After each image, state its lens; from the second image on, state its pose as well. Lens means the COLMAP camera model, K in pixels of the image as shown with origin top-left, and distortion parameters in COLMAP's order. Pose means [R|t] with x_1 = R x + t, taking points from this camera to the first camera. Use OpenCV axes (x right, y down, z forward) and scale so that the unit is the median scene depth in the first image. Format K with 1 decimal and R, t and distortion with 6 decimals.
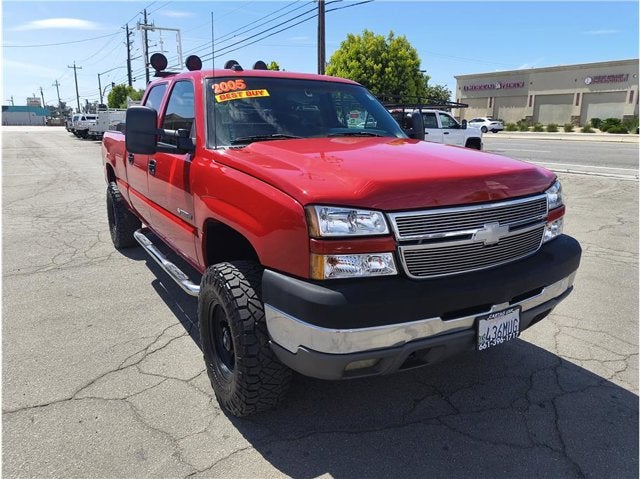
lens RADIAL K [[479.8, 0, 320.0], [0, 479.8, 239.5], [0, 0, 1]] dist [-0.002179, 0.001585]
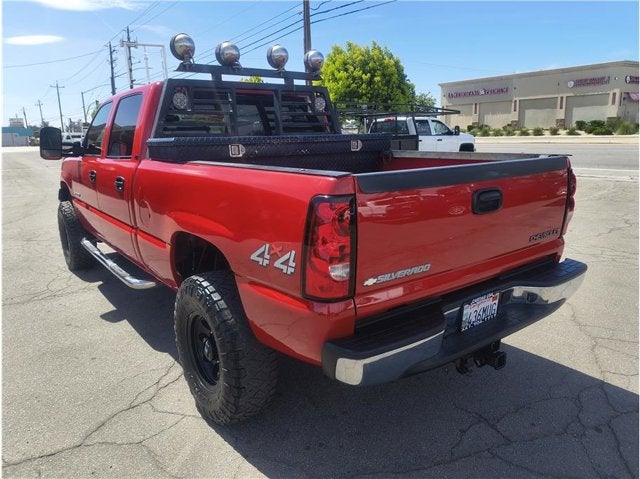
lens RADIAL K [[479.8, 0, 317.8], [0, 479.8, 237.9], [0, 0, 1]] dist [-0.001217, -0.003074]
pose [[0.999121, -0.036607, 0.020434, -0.016747], [0.037115, 0.998996, -0.025088, -0.003884], [-0.019495, 0.025824, 0.999476, 0.017551]]
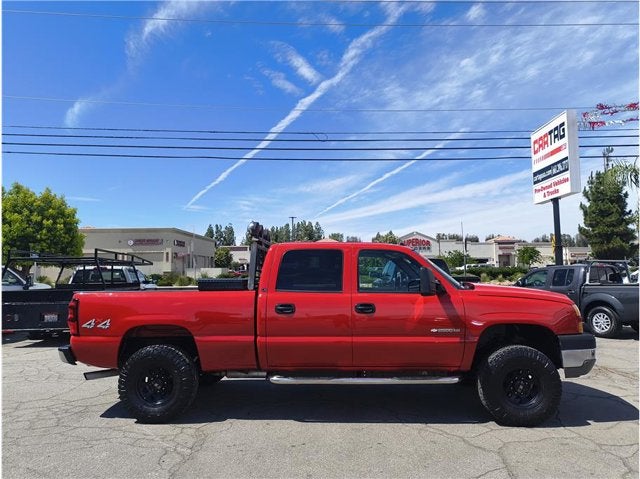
lens RADIAL K [[480.0, 0, 322.6], [0, 480.0, 231.9], [0, 0, 1]] dist [0.001756, -0.003545]
pose [[0.525116, 0.069284, 0.848206, -0.464426], [0.213824, 0.953967, -0.210299, -0.029578], [-0.823731, 0.291798, 0.486129, 0.110385]]
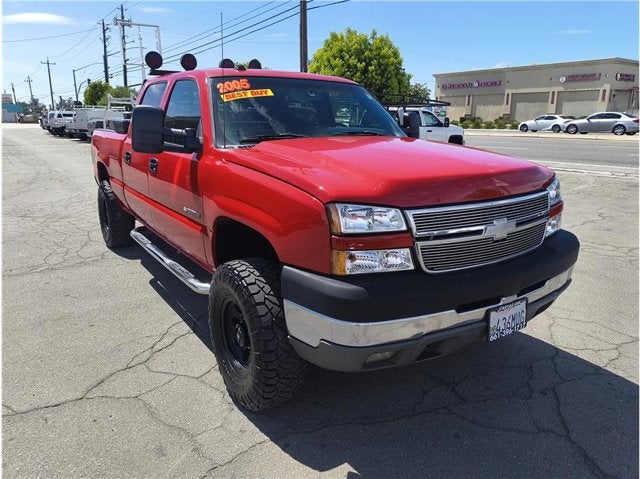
lens RADIAL K [[479.1, 0, 321.3], [0, 479.1, 238.4], [0, 0, 1]] dist [0.001781, -0.001938]
pose [[0.998952, -0.009951, 0.044680, -0.013527], [0.009812, 0.999946, 0.003320, 0.000098], [-0.044710, -0.002878, 0.998996, -0.004231]]
